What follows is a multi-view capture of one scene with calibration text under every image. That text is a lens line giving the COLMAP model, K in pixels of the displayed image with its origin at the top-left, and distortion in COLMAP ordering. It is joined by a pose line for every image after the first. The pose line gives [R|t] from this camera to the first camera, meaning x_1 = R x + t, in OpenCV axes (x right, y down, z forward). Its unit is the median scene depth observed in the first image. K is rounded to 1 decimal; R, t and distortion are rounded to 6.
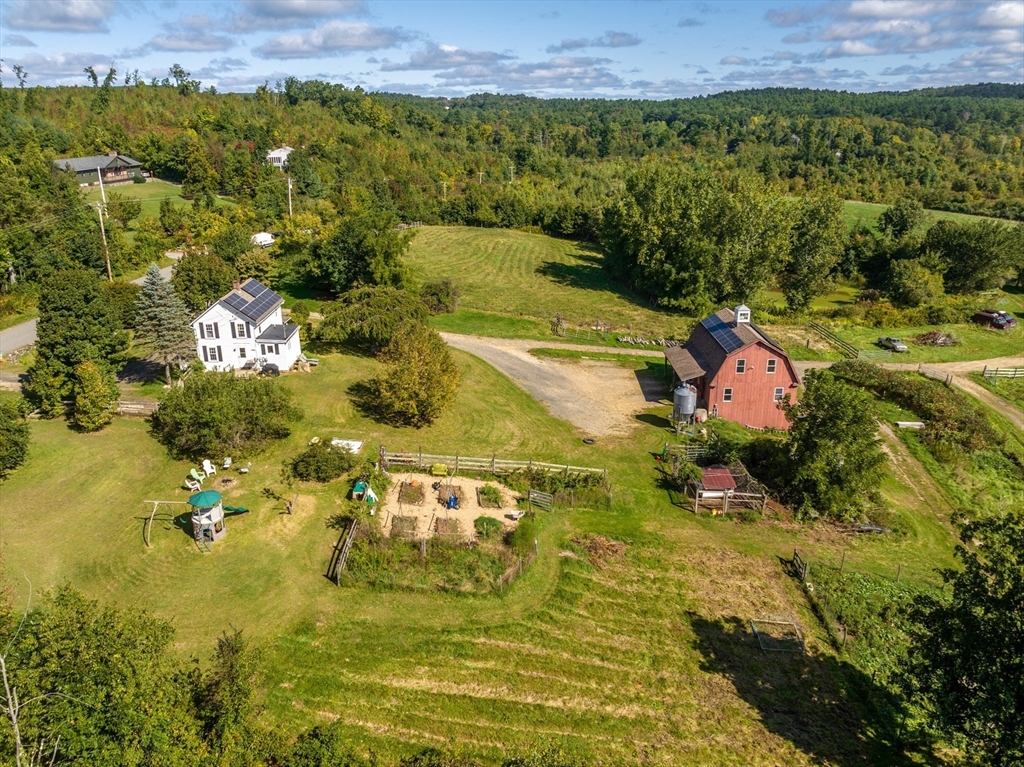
lens RADIAL K [[770.4, 0, 471.7], [0, 770.4, 384.3], [0, 0, 1]] dist [-0.047534, -0.000060]
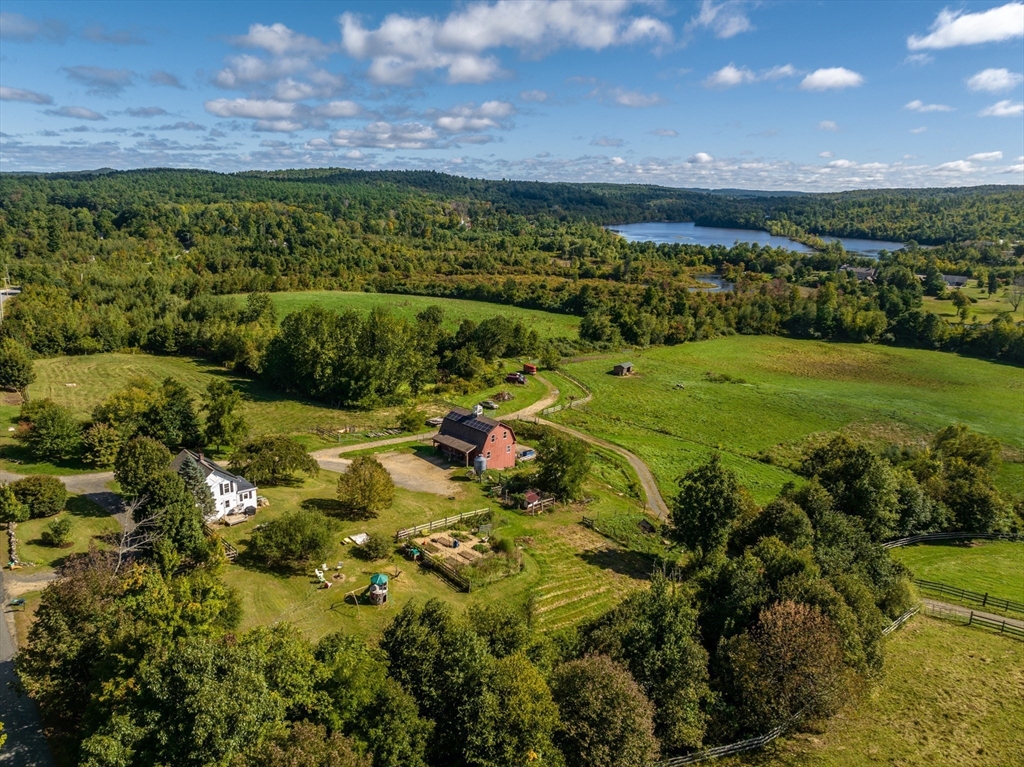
lens RADIAL K [[770.4, 0, 471.7], [0, 770.4, 384.3], [0, 0, 1]] dist [-0.047534, -0.000060]
pose [[0.705615, -0.157377, 0.690897, -0.901888], [0.206098, 0.978453, 0.012390, -0.177262], [-0.677960, 0.133650, 0.722847, -0.310224]]
